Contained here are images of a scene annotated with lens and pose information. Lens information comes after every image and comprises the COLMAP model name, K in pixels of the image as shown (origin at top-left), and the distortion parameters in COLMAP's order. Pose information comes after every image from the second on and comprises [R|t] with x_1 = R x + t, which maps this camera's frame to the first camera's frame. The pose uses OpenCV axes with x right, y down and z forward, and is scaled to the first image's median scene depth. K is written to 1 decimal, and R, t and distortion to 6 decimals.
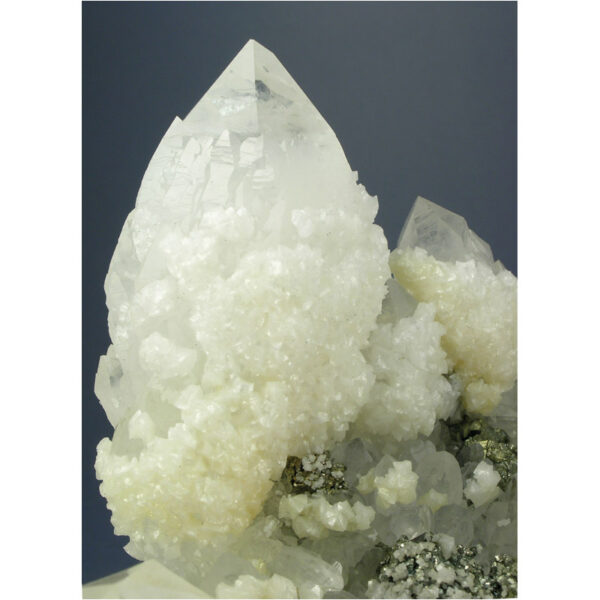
lens RADIAL K [[1047.9, 0, 300.0], [0, 1047.9, 300.0], [0, 0, 1]] dist [0.014119, -0.043835]
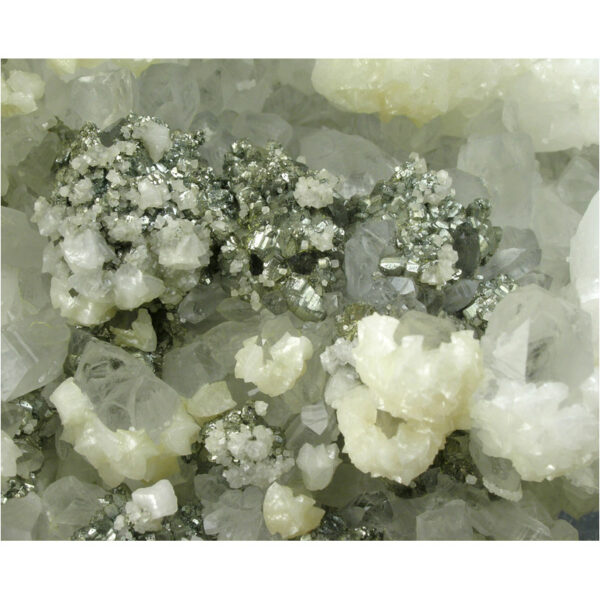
lens RADIAL K [[1097.4, 0, 300.0], [0, 1097.4, 300.0], [0, 0, 1]] dist [-0.130785, -0.129818]
pose [[0.974428, -0.072463, 0.212693, 0.073823], [-0.054252, 0.842697, 0.535648, -0.043787], [-0.218051, -0.533489, 0.817217, 0.371115]]
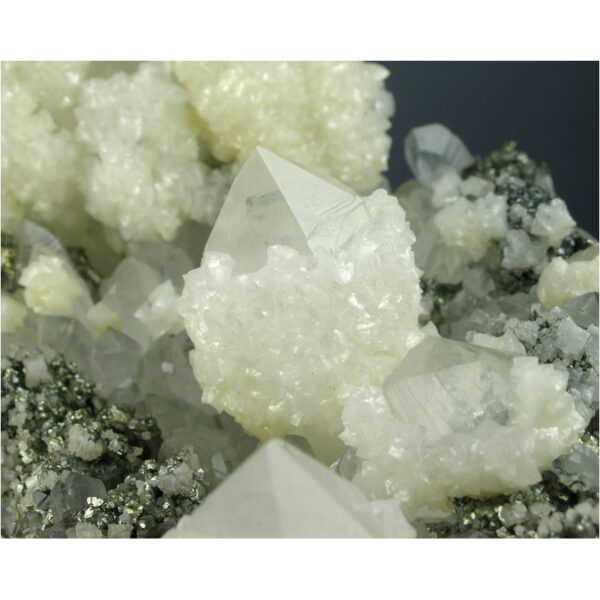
lens RADIAL K [[1097.4, 0, 300.0], [0, 1097.4, 300.0], [0, 0, 1]] dist [-0.130785, -0.129818]
pose [[0.813913, 0.173404, -0.554505, 0.693137], [-0.097591, 0.981665, 0.163738, 0.038539], [0.572731, -0.079154, 0.815913, 0.458799]]
